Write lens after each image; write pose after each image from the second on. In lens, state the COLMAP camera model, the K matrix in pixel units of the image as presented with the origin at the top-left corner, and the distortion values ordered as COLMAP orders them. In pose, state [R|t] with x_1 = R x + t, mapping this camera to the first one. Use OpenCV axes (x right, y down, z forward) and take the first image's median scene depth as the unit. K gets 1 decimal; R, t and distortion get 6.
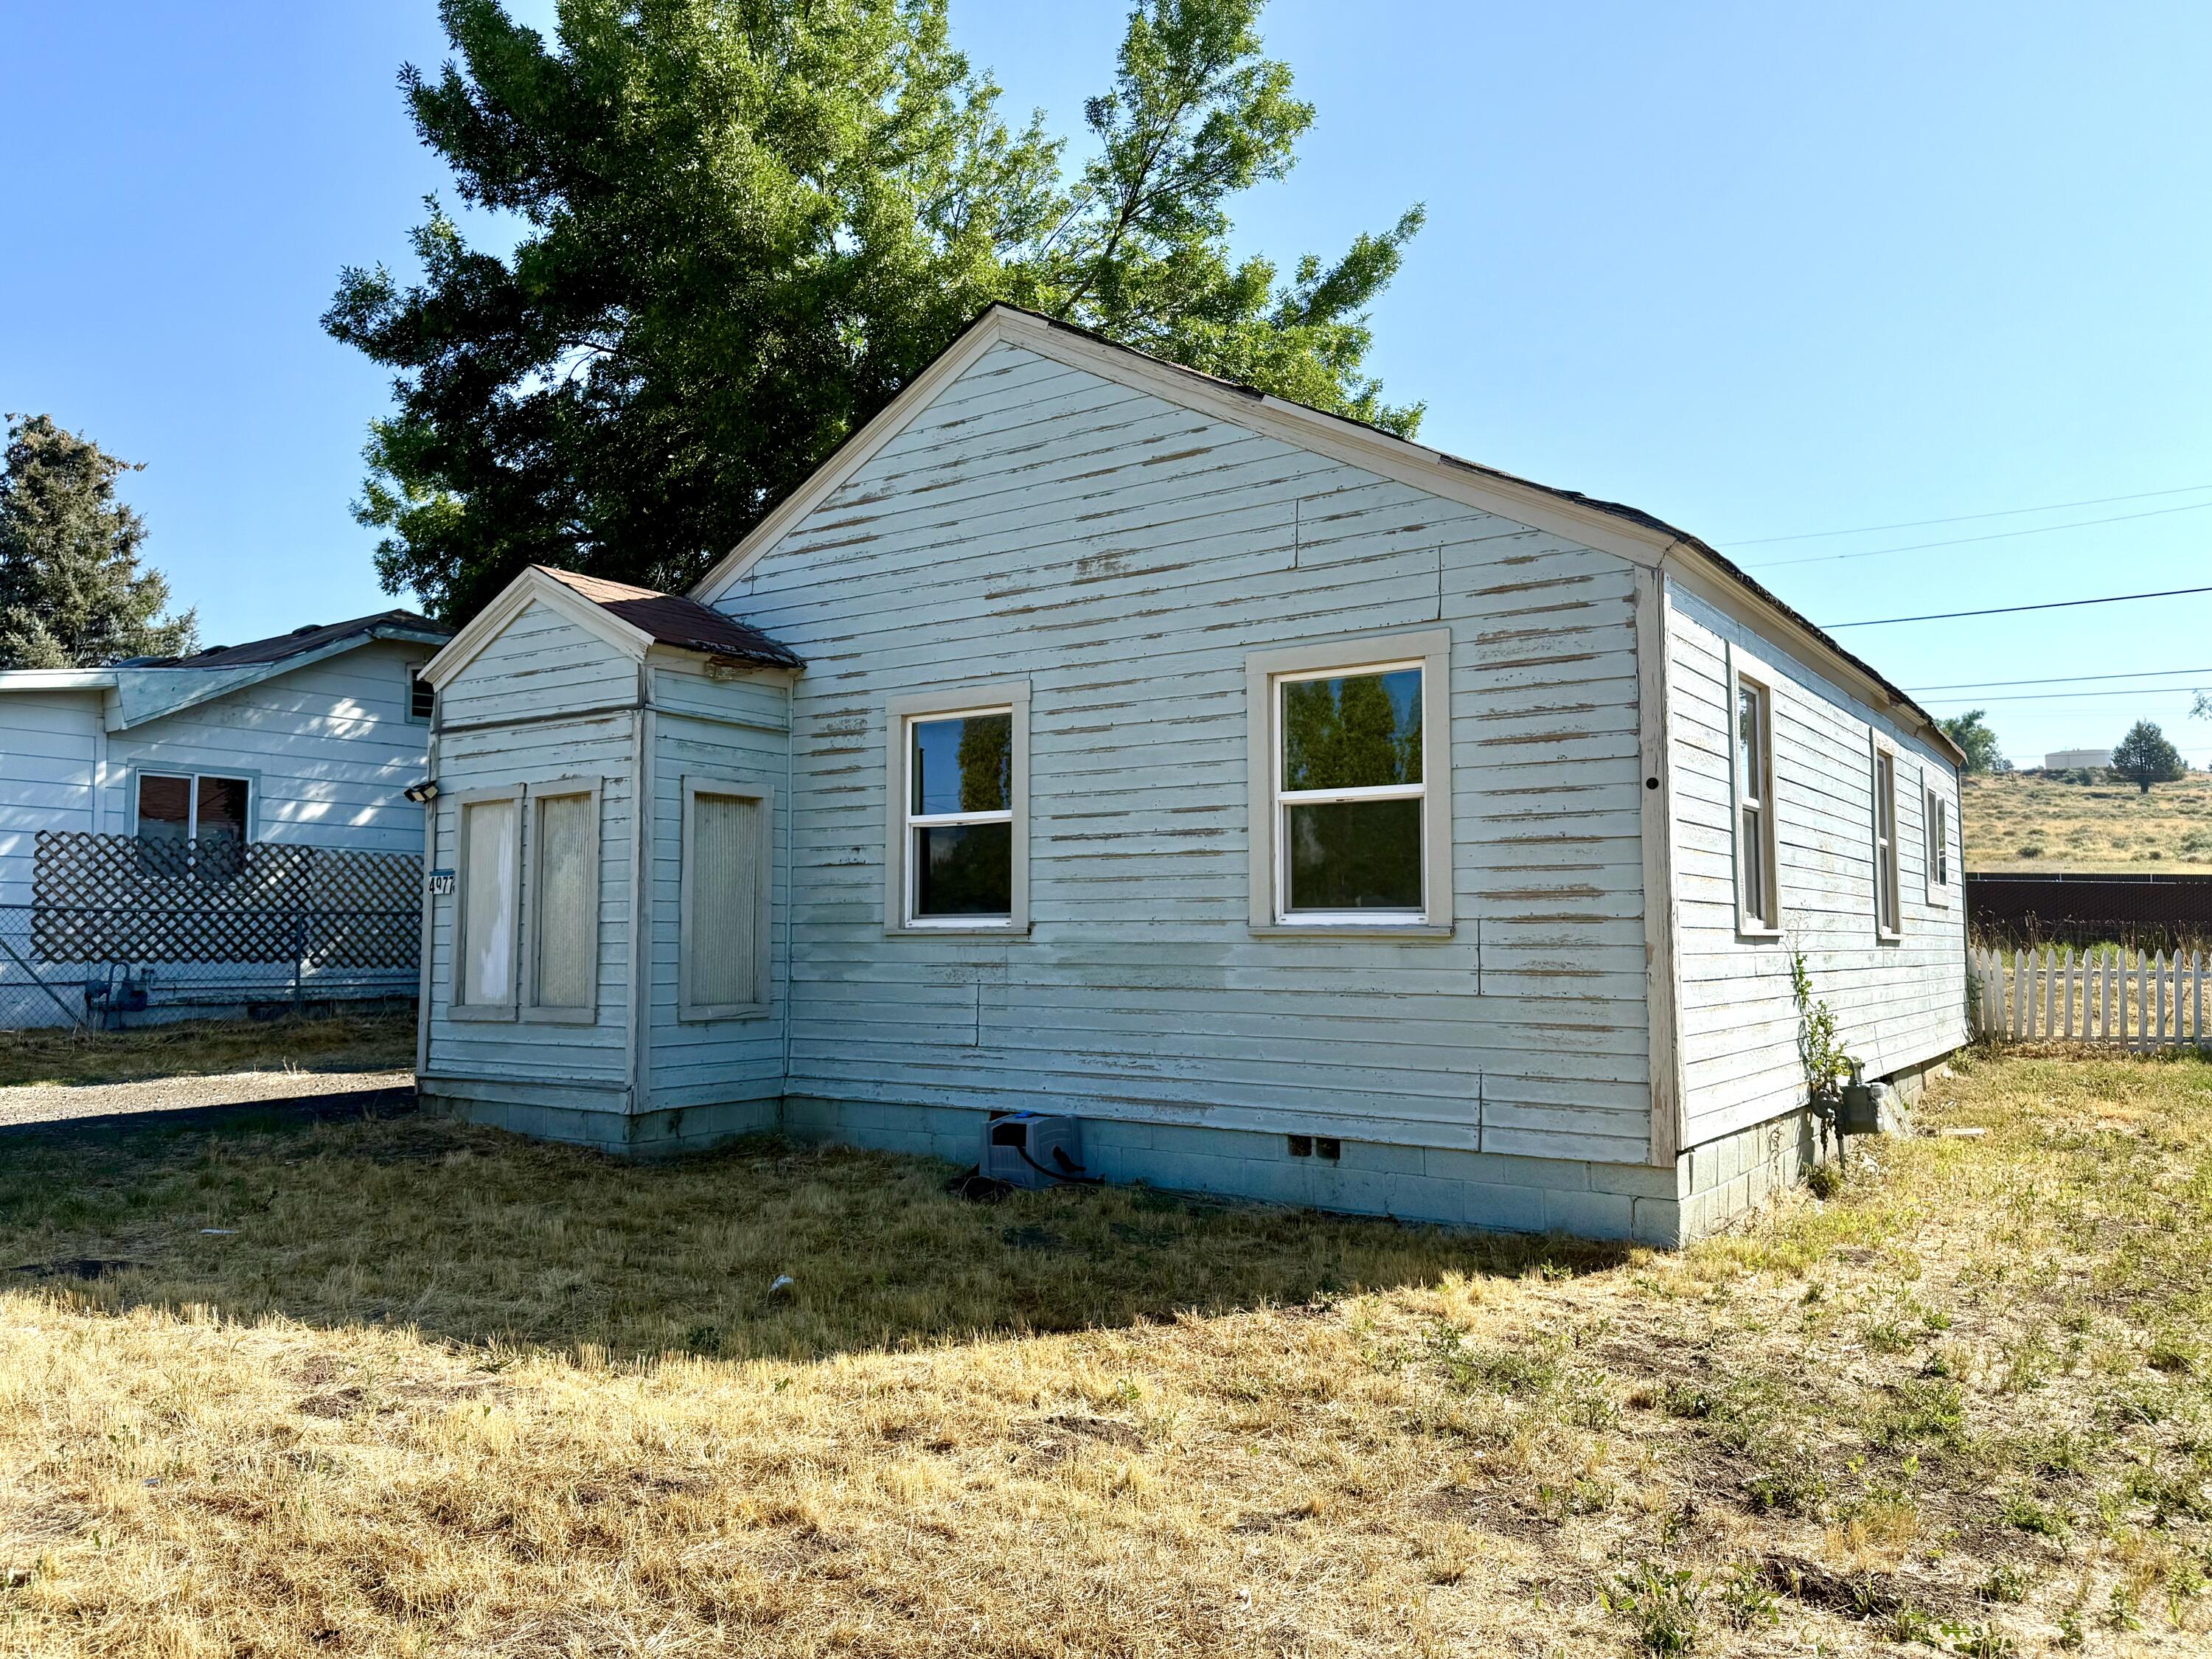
lens RADIAL K [[1566.8, 0, 1106.0], [0, 1566.8, 829.5], [0, 0, 1]] dist [0.071091, -0.082400]
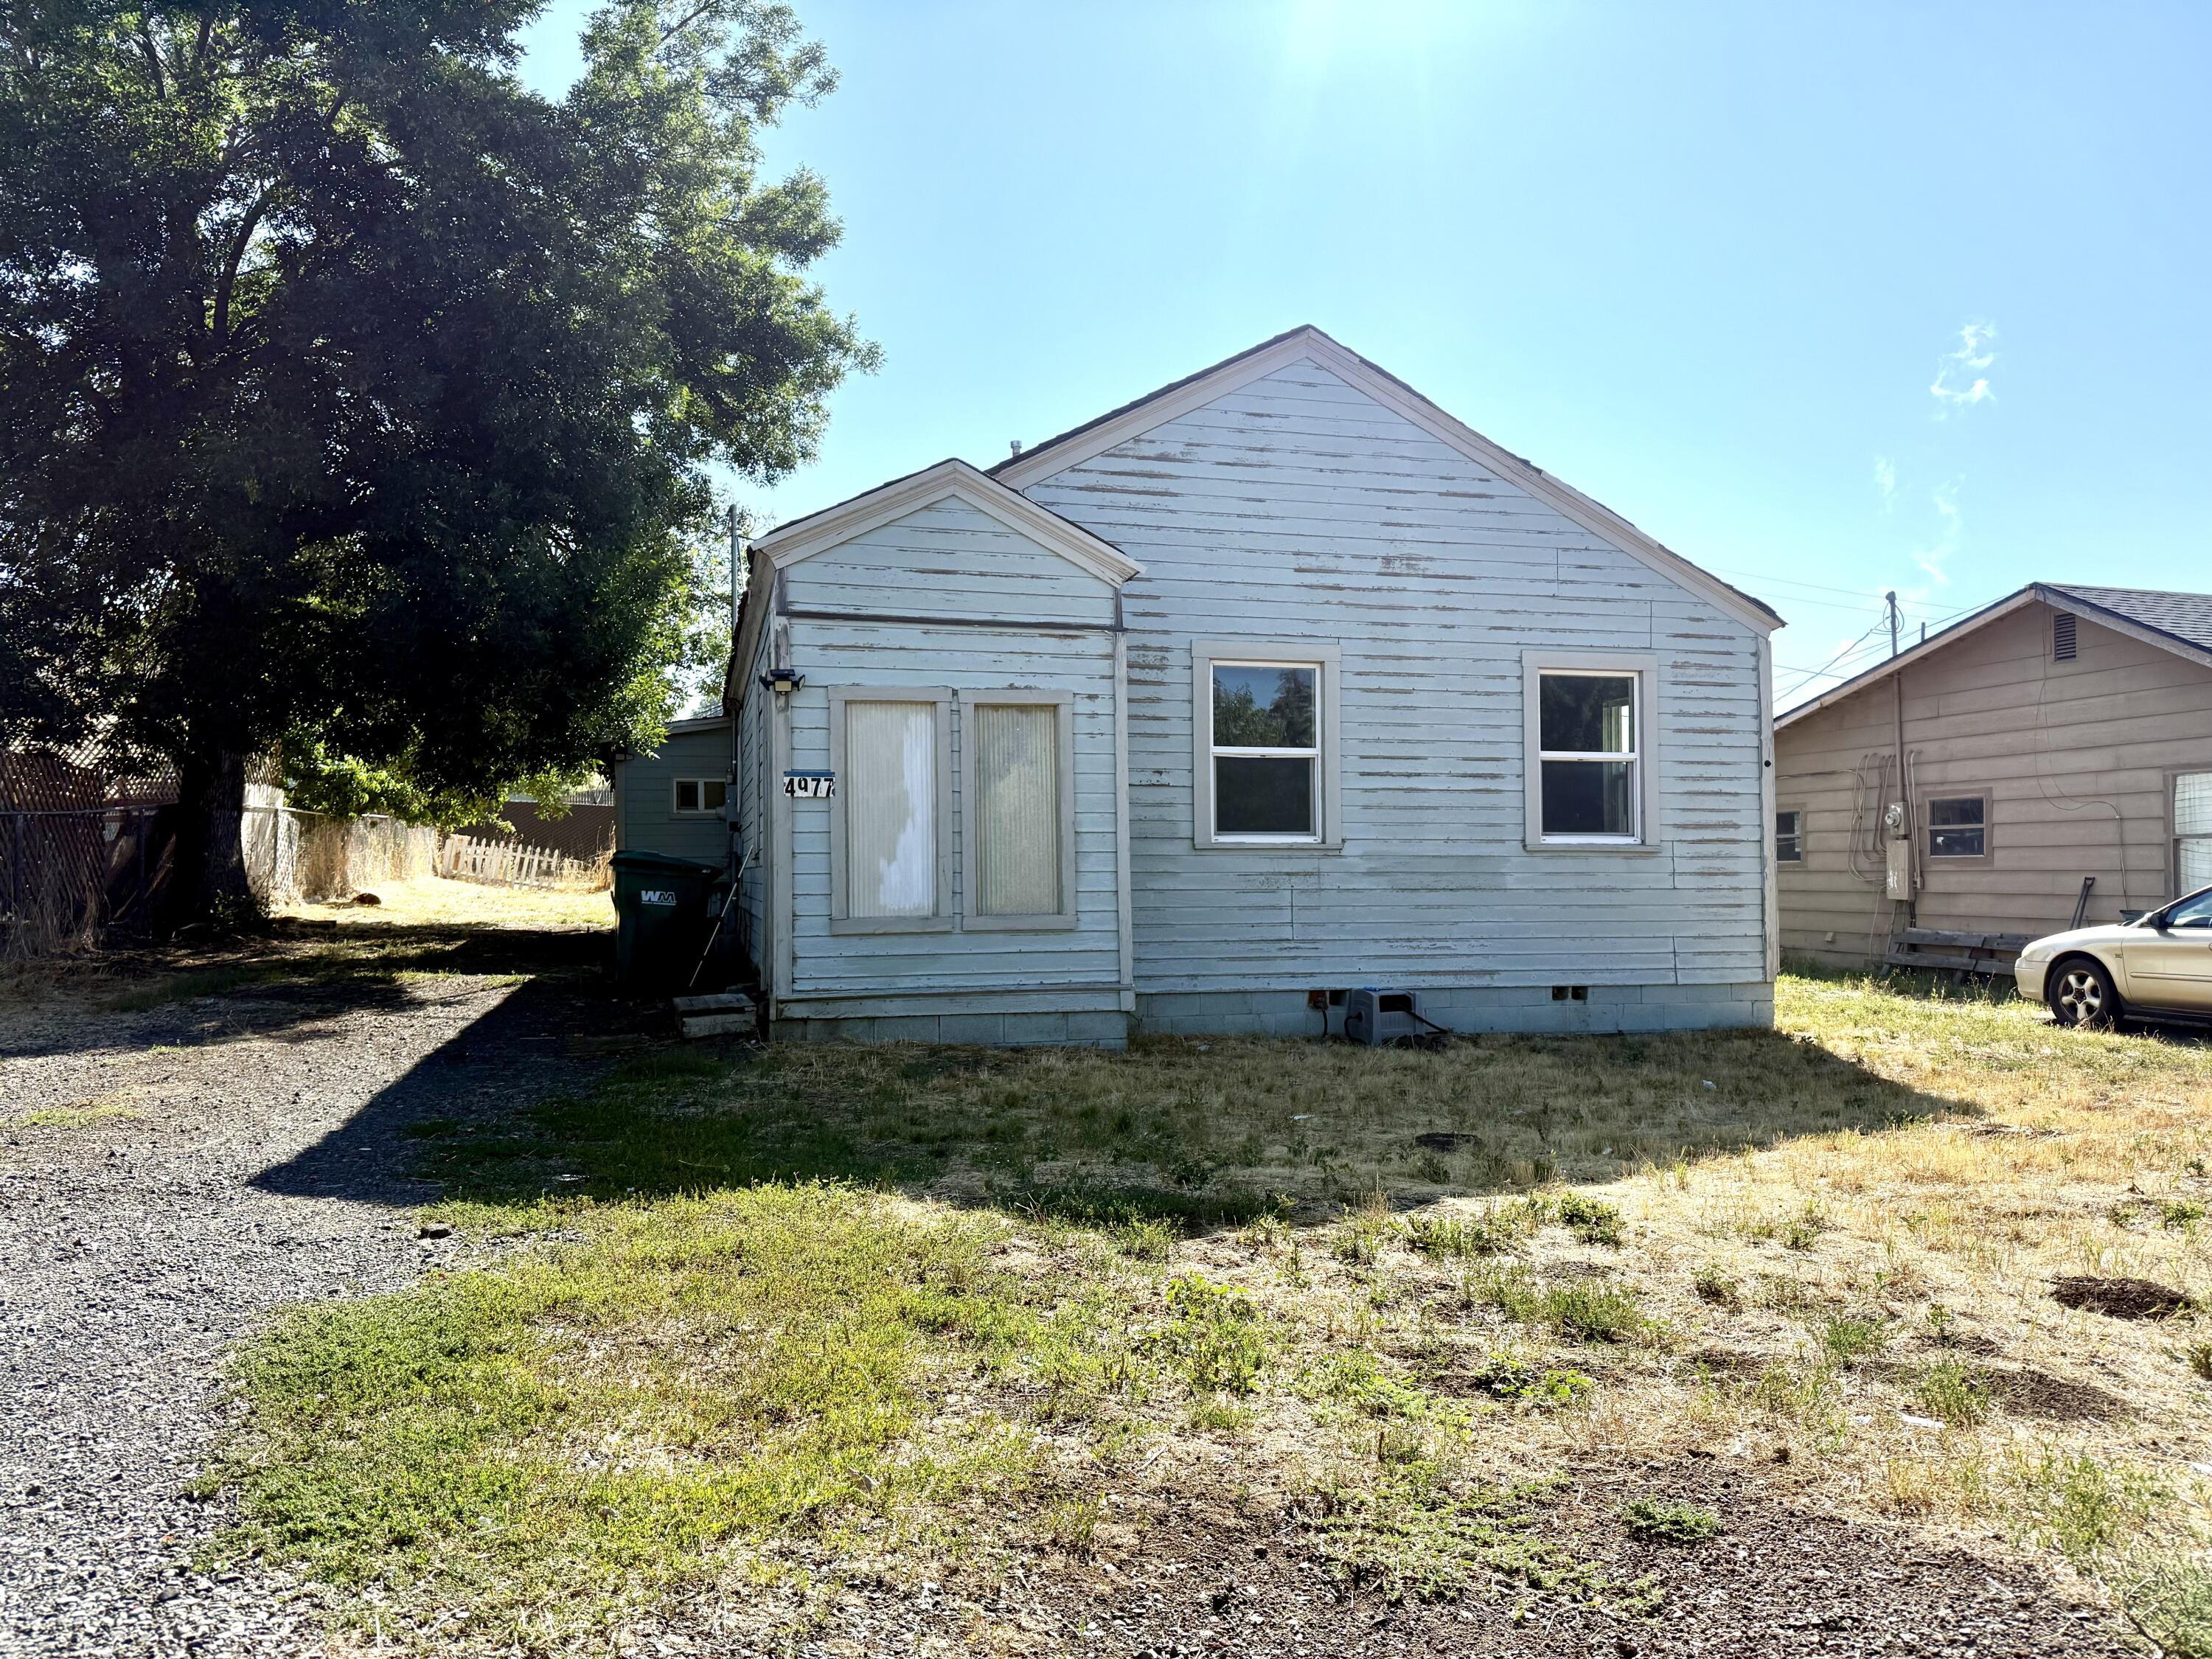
lens RADIAL K [[1577.8, 0, 1107.5], [0, 1577.8, 837.6], [0, 0, 1]] dist [0.077912, -0.069925]
pose [[0.649487, 0.018285, 0.760153, -1.135523], [-0.050817, 0.998520, 0.019401, 0.042812], [-0.758673, -0.051230, 0.649455, 0.320890]]
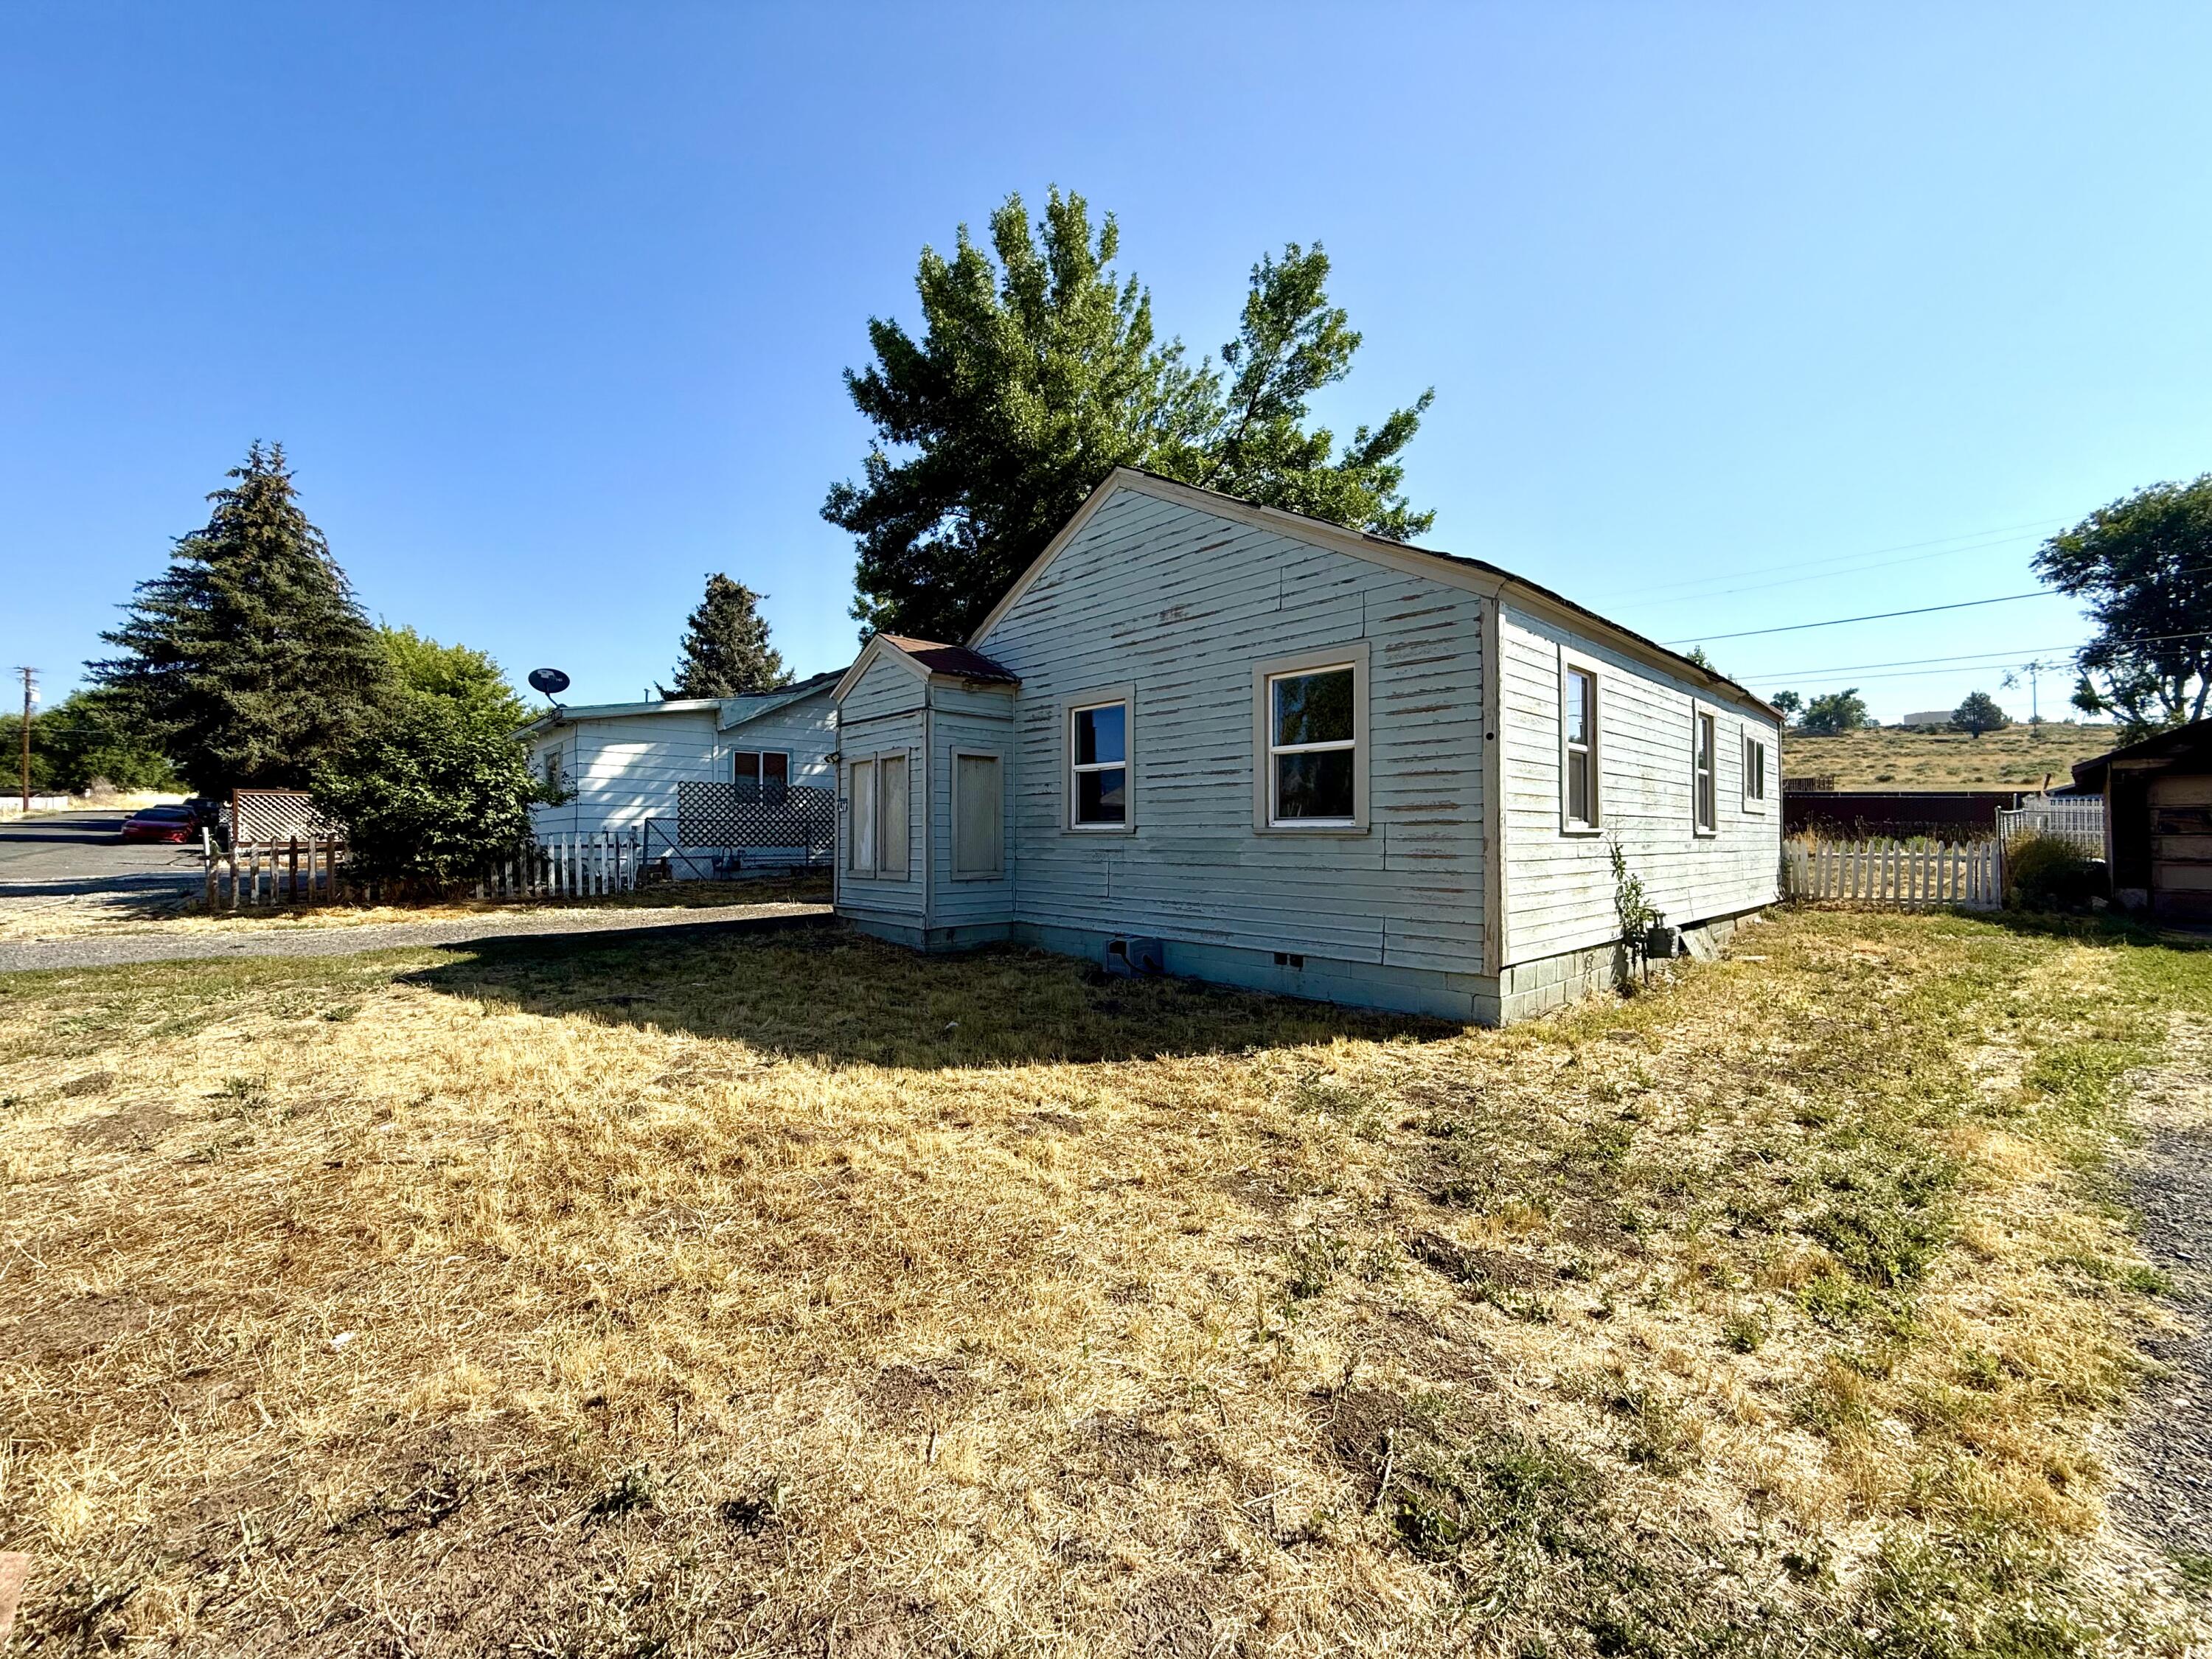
lens RADIAL K [[871.2, 0, 1103.6], [0, 871.2, 824.1], [0, 0, 1]] dist [0.001536, 0.000079]
pose [[0.978309, -0.003355, -0.207125, 0.116242], [0.015068, 0.998373, 0.055001, 0.003799], [0.206603, -0.056929, 0.976767, 0.053032]]
